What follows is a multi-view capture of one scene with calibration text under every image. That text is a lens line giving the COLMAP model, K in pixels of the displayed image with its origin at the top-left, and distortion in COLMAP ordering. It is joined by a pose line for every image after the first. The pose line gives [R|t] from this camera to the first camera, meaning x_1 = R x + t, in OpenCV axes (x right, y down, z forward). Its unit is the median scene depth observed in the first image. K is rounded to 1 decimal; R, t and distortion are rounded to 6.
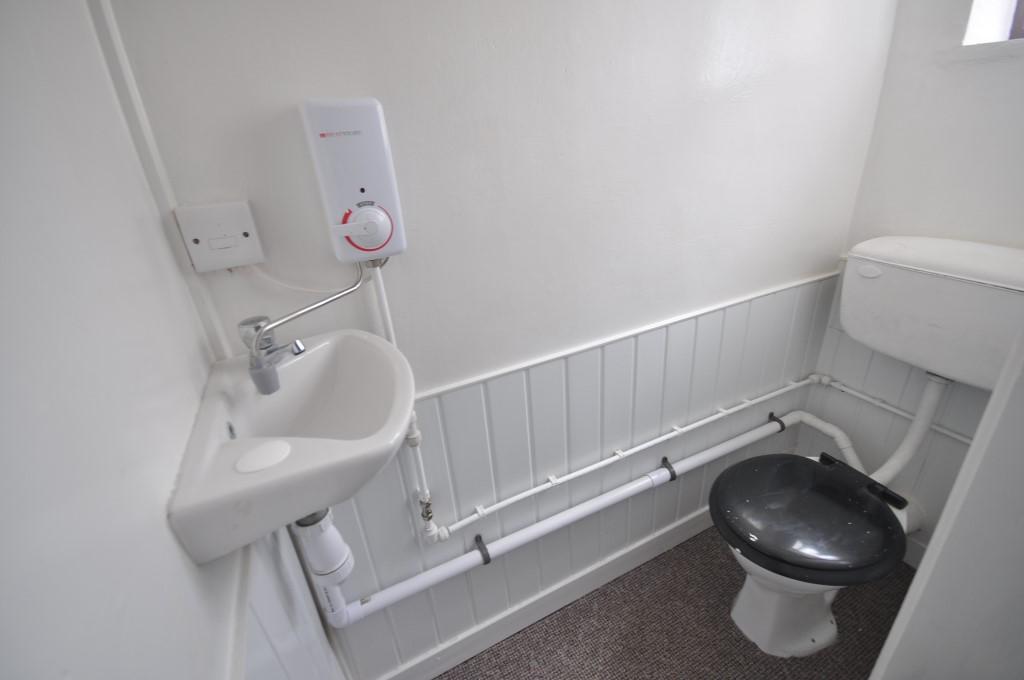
lens RADIAL K [[448.0, 0, 519.9], [0, 448.0, 341.1], [0, 0, 1]] dist [-0.009868, -0.000060]
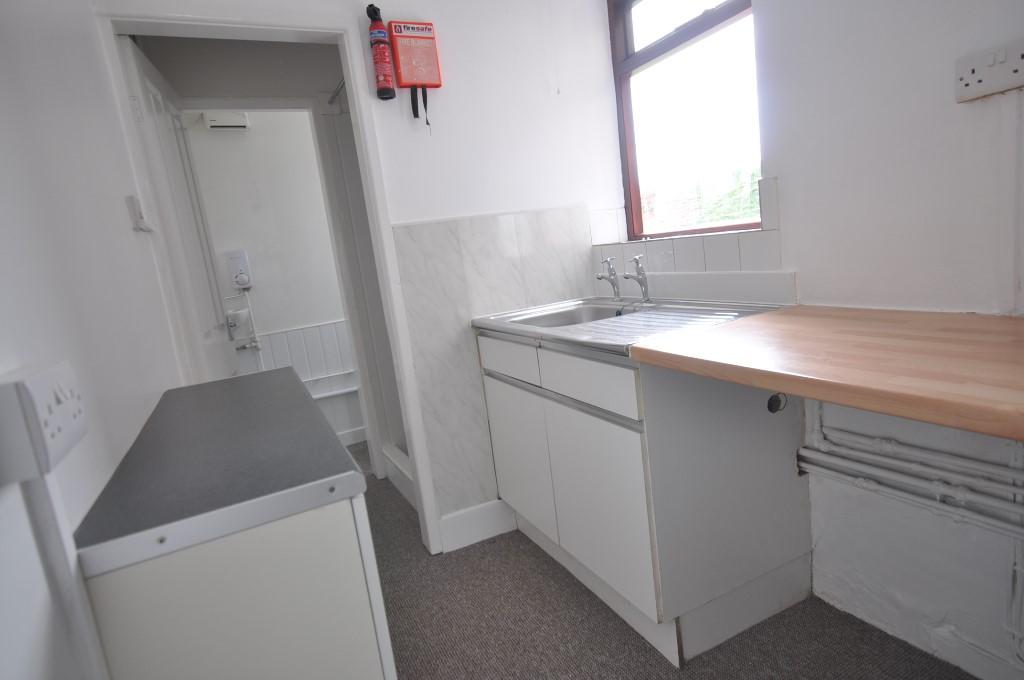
lens RADIAL K [[541.3, 0, 515.3], [0, 541.3, 336.8], [0, 0, 1]] dist [0.002898, 0.000411]
pose [[0.998099, -0.061238, 0.006936, 1.400370], [0.060931, 0.963609, -0.260279, 1.137083], [0.009255, 0.260207, 0.965509, -2.427889]]
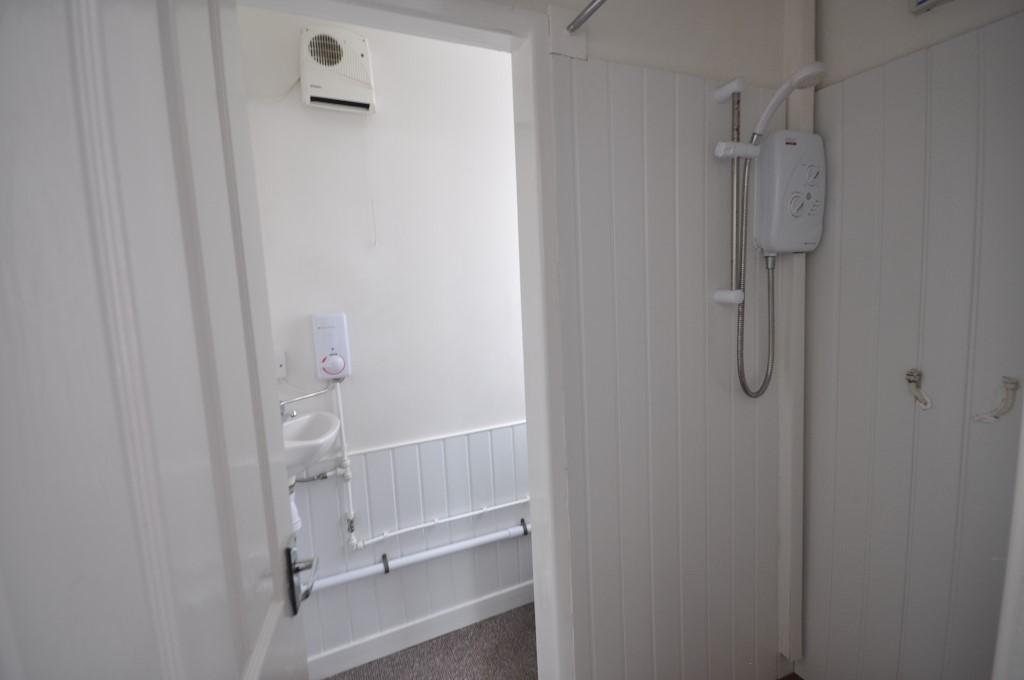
lens RADIAL K [[448.0, 0, 519.9], [0, 448.0, 341.1], [0, 0, 1]] dist [-0.009868, -0.000060]
pose [[0.999104, 0.025975, -0.033429, 0.474790], [-0.035069, 0.950142, -0.309839, 0.214252], [0.023714, 0.310734, 0.950201, -0.824347]]
